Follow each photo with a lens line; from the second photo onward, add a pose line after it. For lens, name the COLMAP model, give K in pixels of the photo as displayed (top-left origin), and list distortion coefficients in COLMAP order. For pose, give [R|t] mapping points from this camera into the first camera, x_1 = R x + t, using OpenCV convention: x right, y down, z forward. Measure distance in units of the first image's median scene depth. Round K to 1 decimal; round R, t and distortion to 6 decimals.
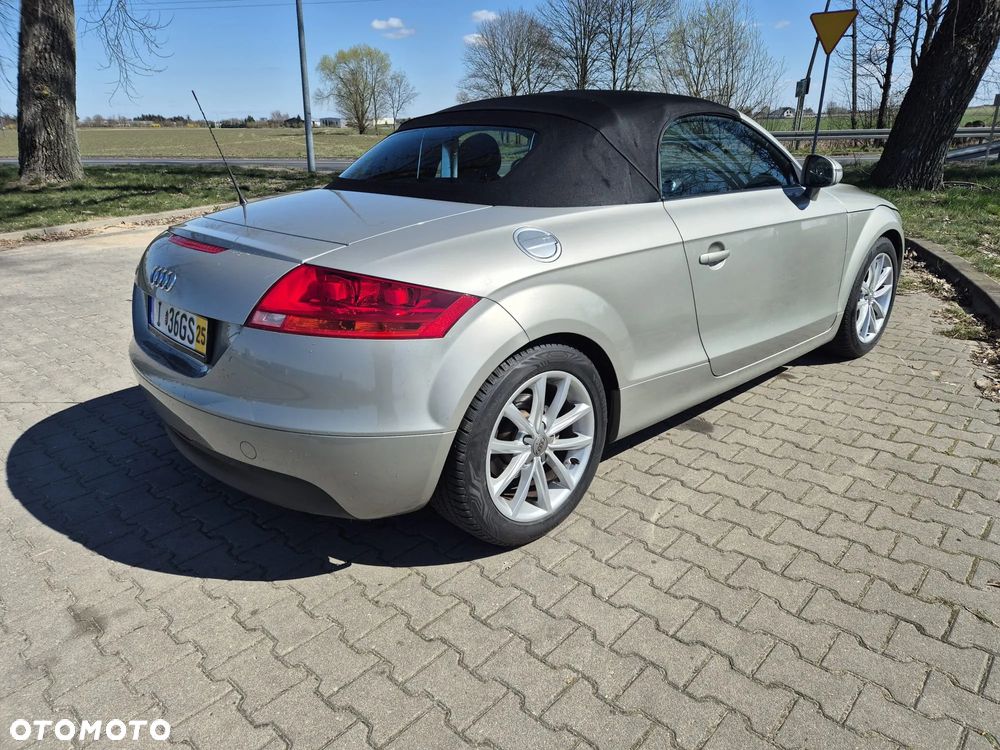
lens RADIAL K [[706.4, 0, 508.7], [0, 706.4, 373.8], [0, 0, 1]] dist [0.068755, -0.059055]
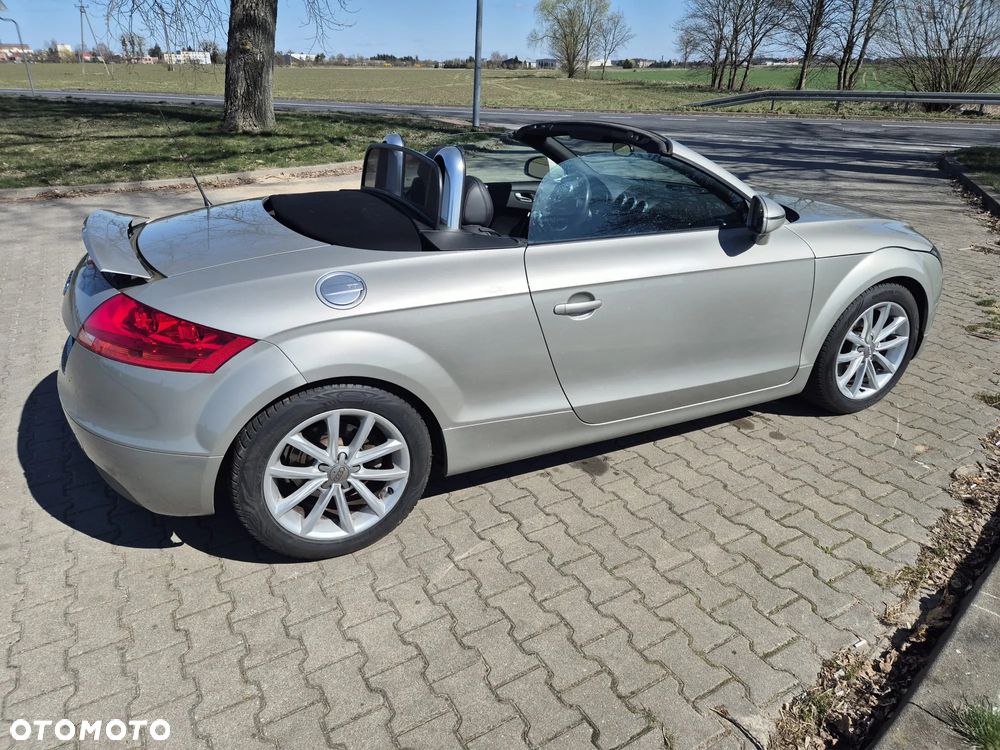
lens RADIAL K [[706.4, 0, 508.7], [0, 706.4, 373.8], [0, 0, 1]] dist [0.068755, -0.059055]
pose [[0.949587, 0.143651, -0.278655, 0.471616], [-0.121068, 0.987921, 0.096717, -0.153377], [0.289183, -0.058105, 0.955509, 0.042283]]
